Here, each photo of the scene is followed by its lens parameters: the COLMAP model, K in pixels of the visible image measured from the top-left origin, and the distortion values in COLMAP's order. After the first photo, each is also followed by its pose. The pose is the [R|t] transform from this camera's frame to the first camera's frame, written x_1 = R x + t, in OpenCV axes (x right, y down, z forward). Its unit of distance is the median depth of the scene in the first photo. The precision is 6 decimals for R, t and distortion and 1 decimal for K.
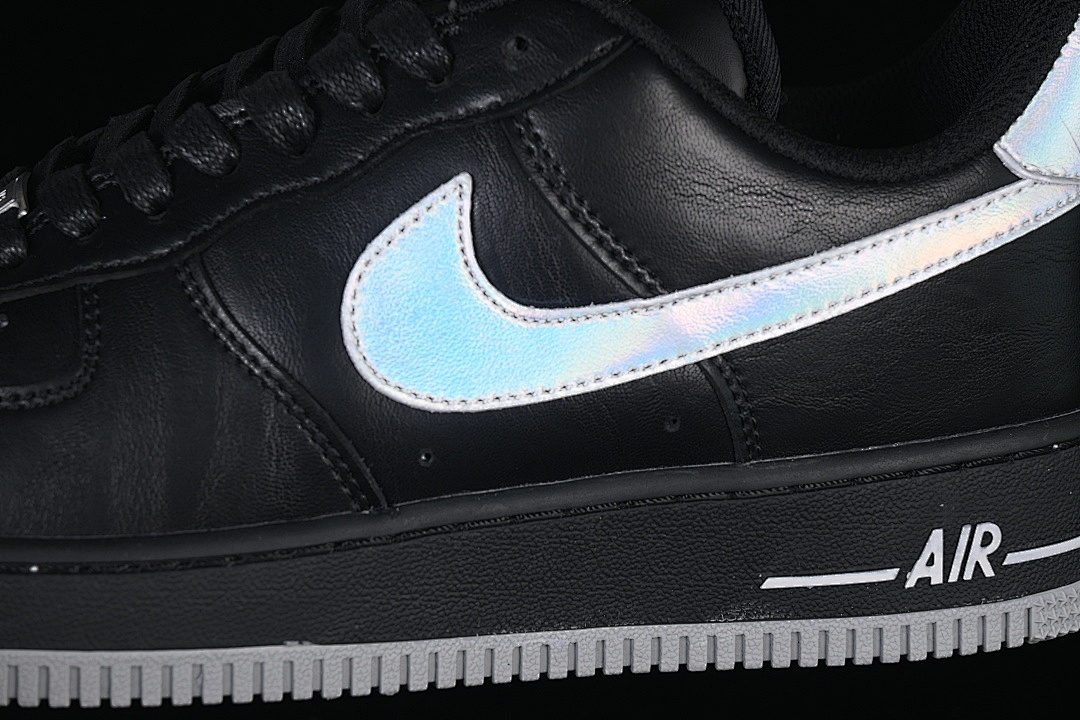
lens RADIAL K [[2301.6, 0, 540.0], [0, 2301.6, 360.0], [0, 0, 1]] dist [0.000960, -0.219662]
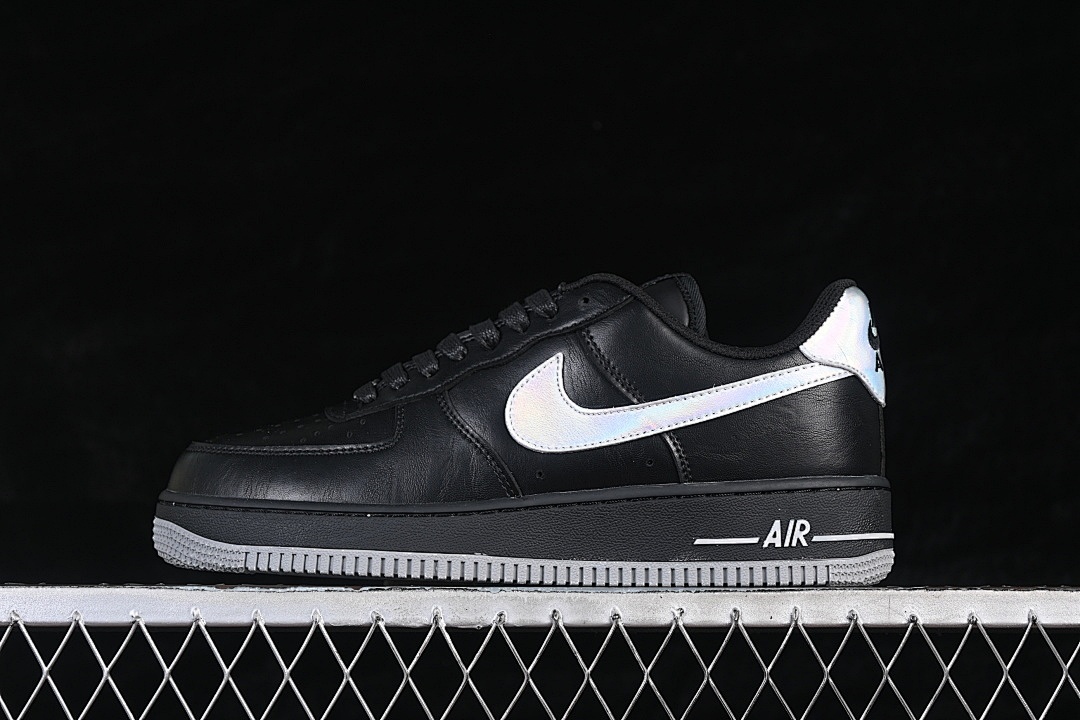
lens RADIAL K [[2301.6, 0, 540.0], [0, 2301.6, 360.0], [0, 0, 1]] dist [0.000960, -0.219662]
pose [[0.984163, -0.012808, -0.176804, 0.348238], [-0.041568, 0.952902, -0.300417, 0.607804], [0.172324, 0.303008, 0.937278, -1.146053]]
